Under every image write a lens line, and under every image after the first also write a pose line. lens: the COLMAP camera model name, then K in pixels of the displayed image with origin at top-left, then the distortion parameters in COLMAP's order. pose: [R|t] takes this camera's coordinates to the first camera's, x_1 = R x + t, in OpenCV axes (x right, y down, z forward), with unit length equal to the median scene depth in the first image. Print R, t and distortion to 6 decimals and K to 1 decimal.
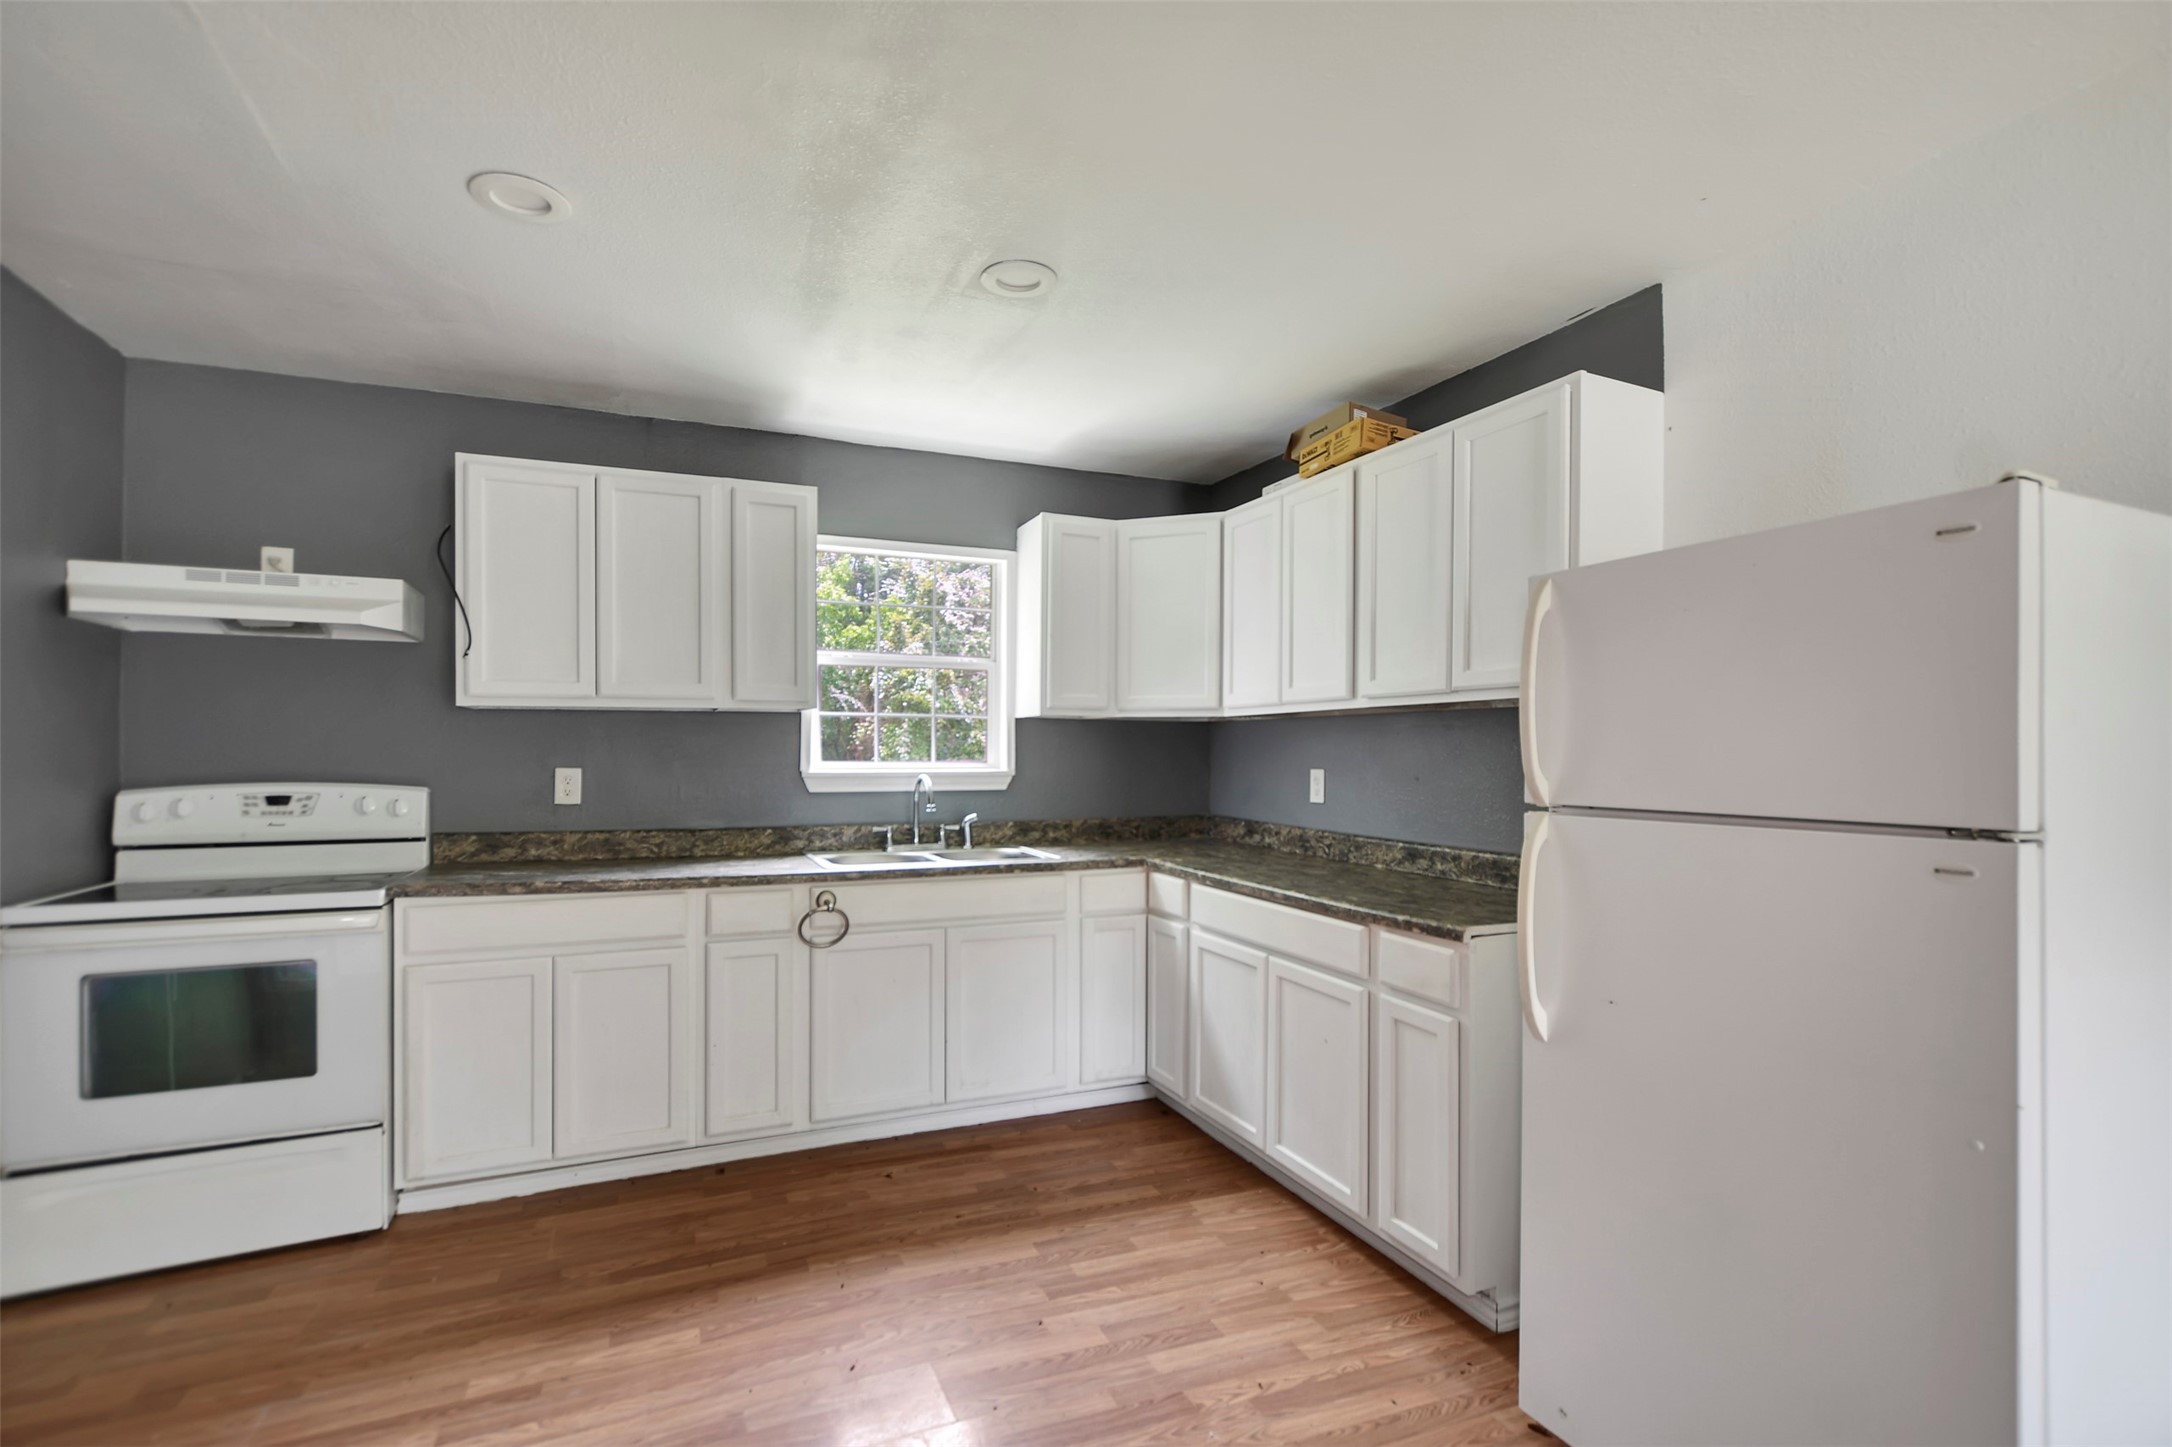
lens RADIAL K [[989.2, 0, 1084.6], [0, 989.2, 745.8], [0, 0, 1]] dist [-0.004431, 0.000283]
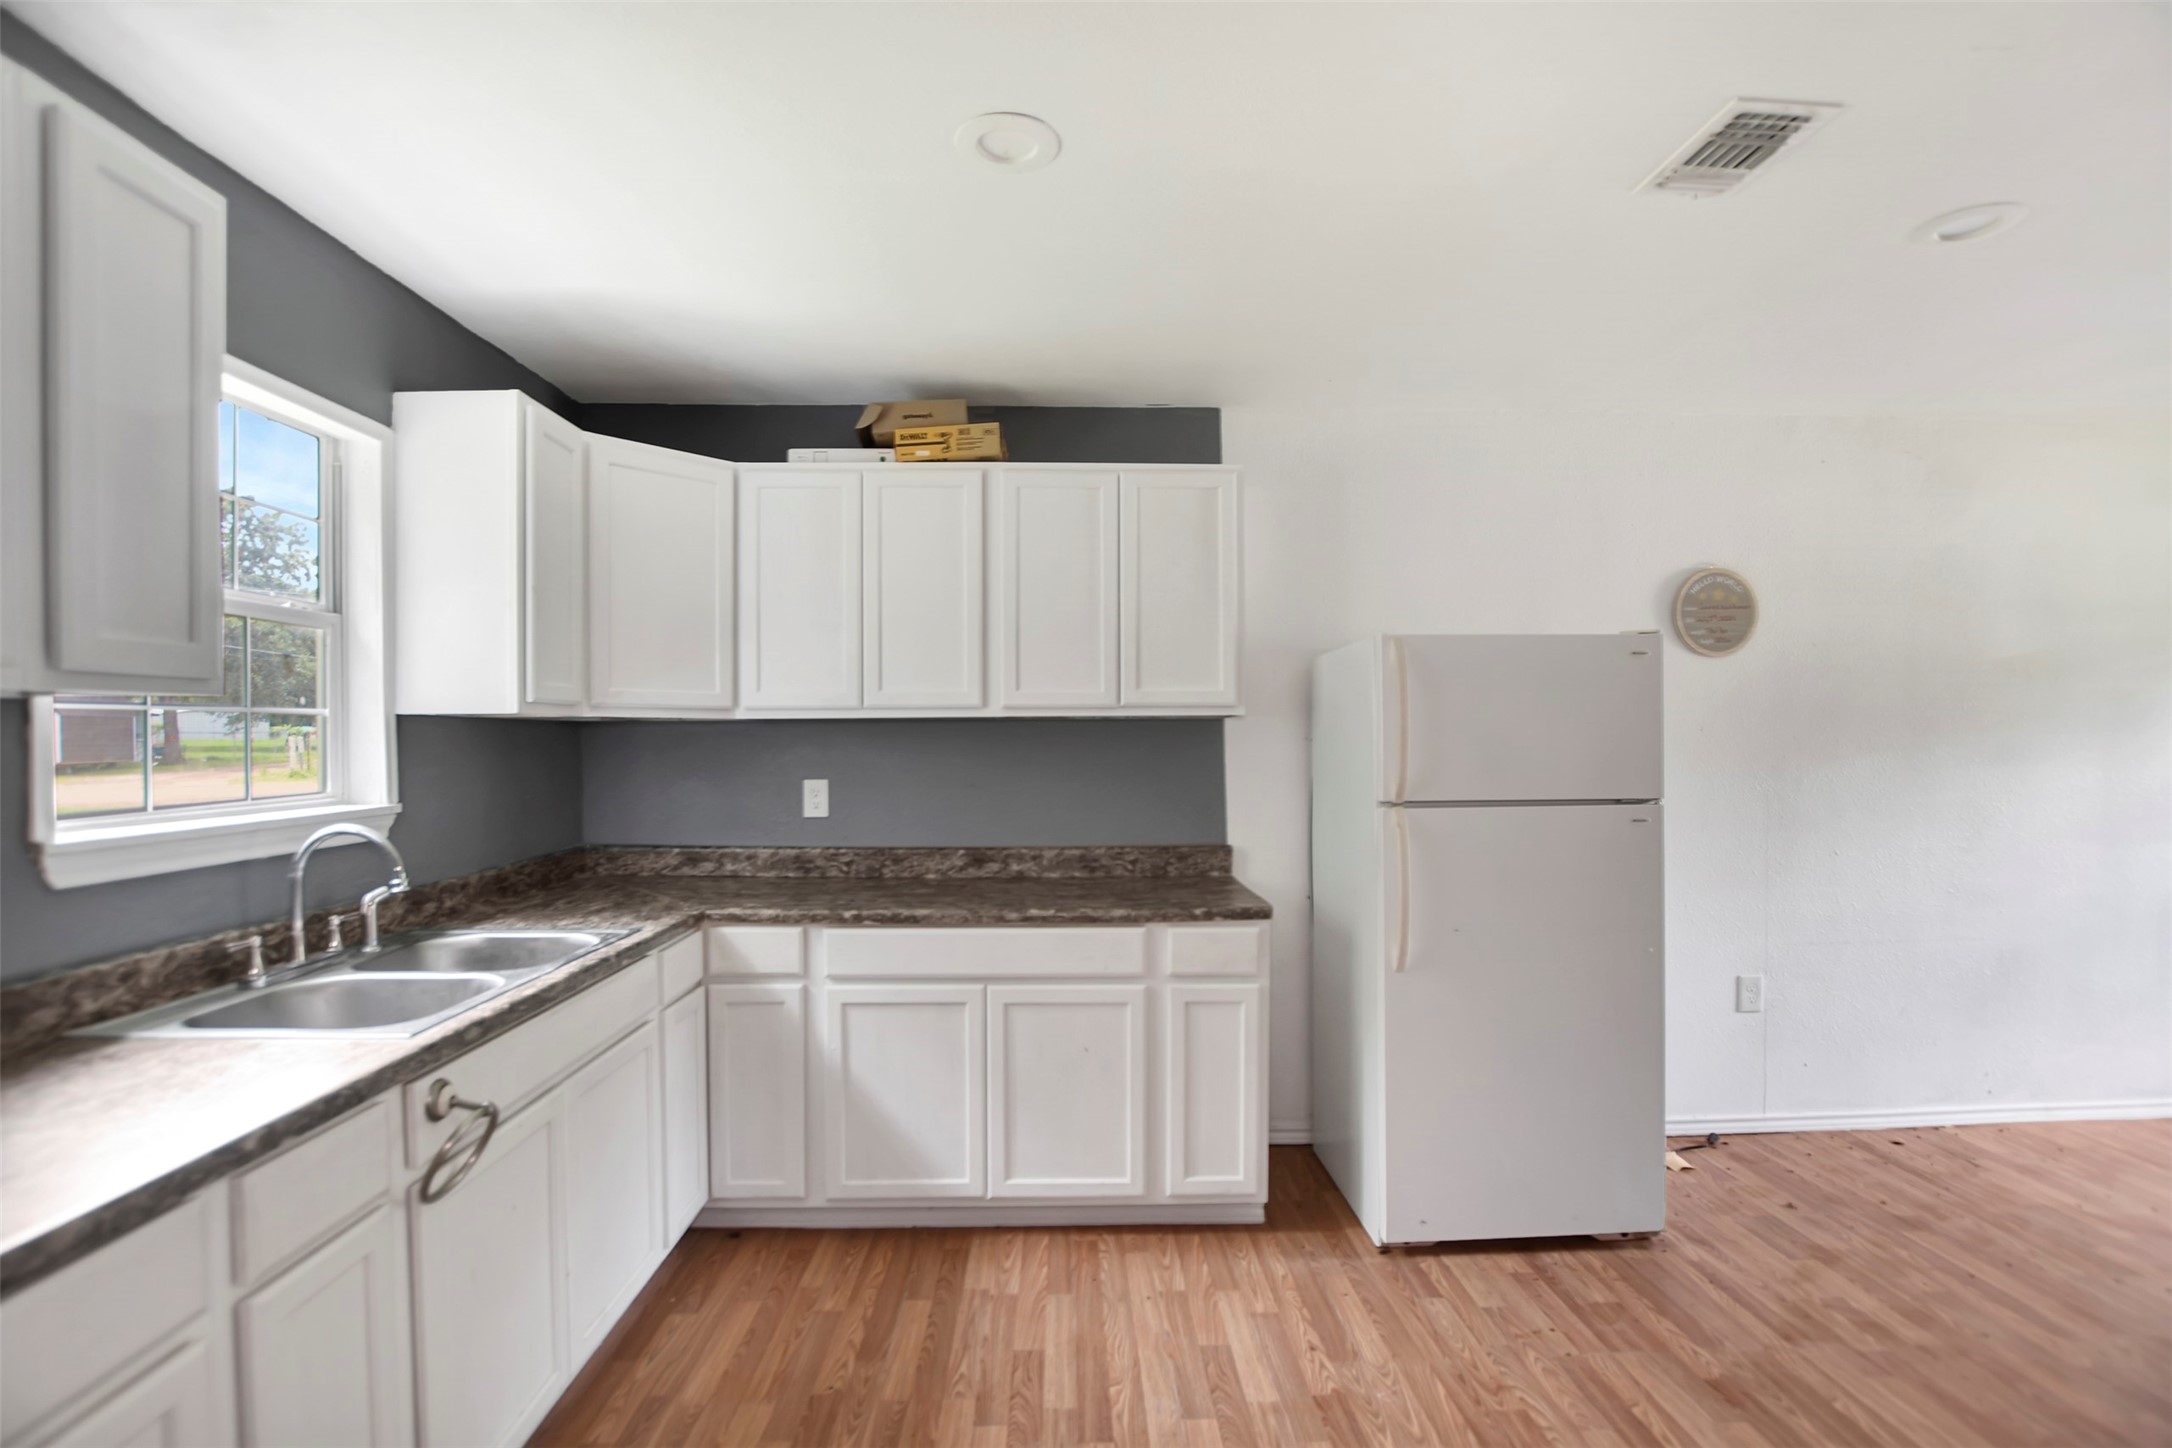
lens RADIAL K [[983.2, 0, 1078.1], [0, 983.2, 740.6], [0, 0, 1]] dist [-0.025554, 0.000979]
pose [[0.380943, -0.010861, 0.924535, -0.596248], [-0.000483, 0.999929, 0.011946, -0.026257], [-0.924598, -0.004997, 0.380911, 0.544430]]
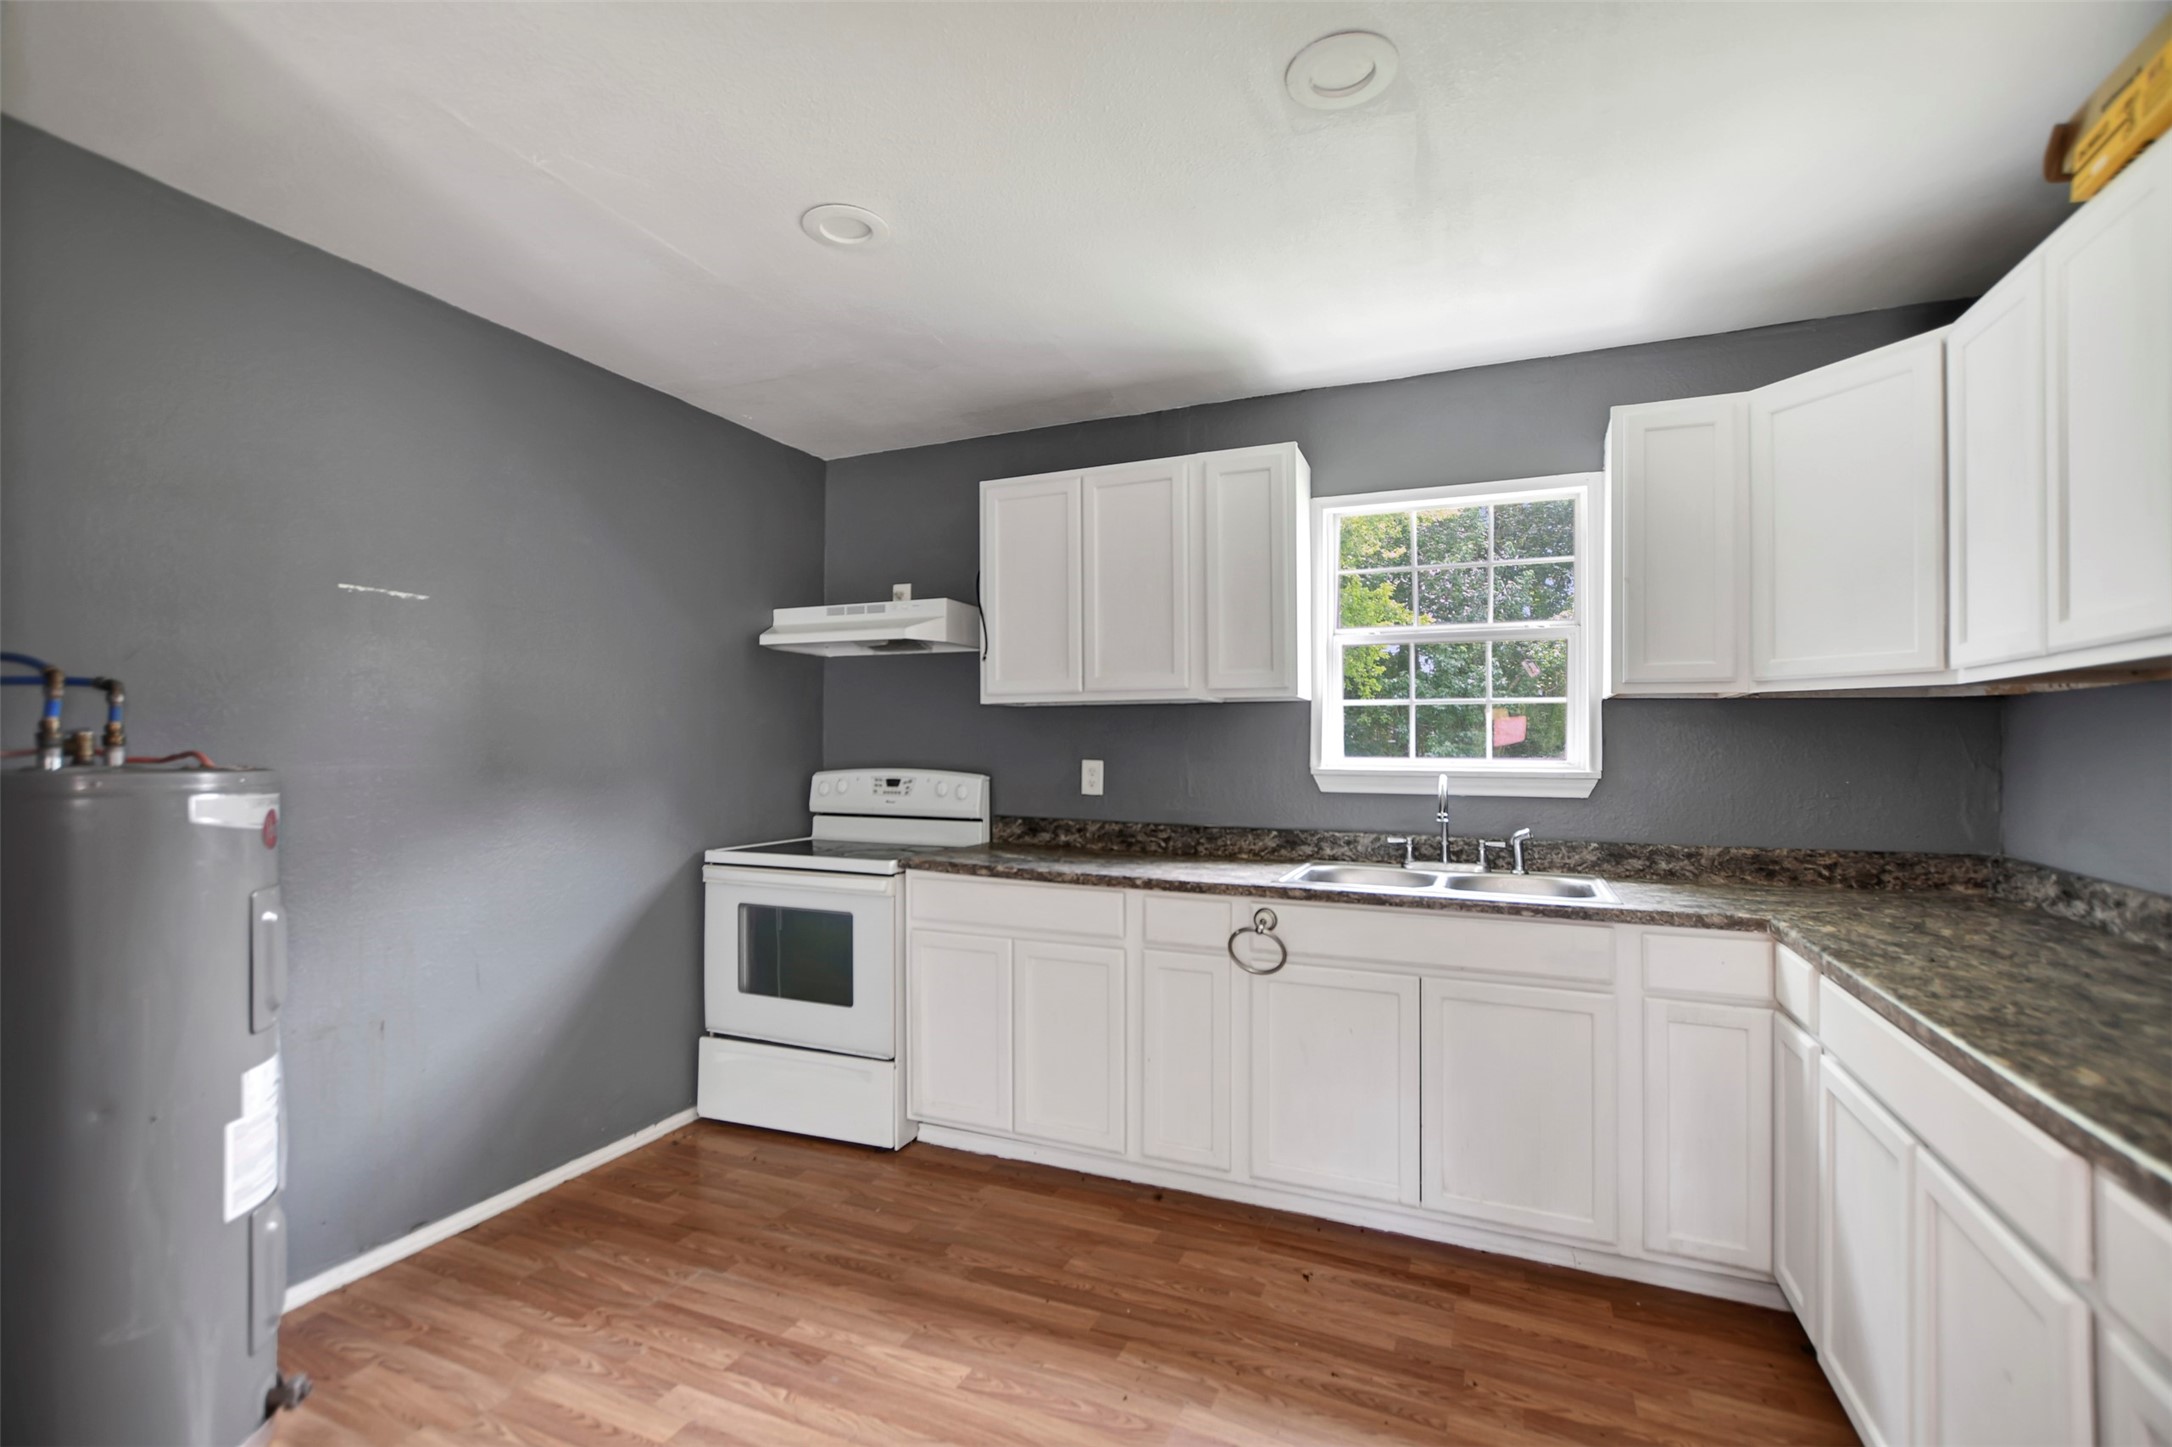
lens RADIAL K [[952.1, 0, 1081.5], [0, 952.1, 723.9], [0, 0, 1]] dist [-0.008703, 0.000242]
pose [[0.679901, -0.015461, -0.733141, 0.240603], [0.000736, 0.999792, -0.020402, 0.004840], [0.733303, 0.013332, 0.679771, 0.333407]]
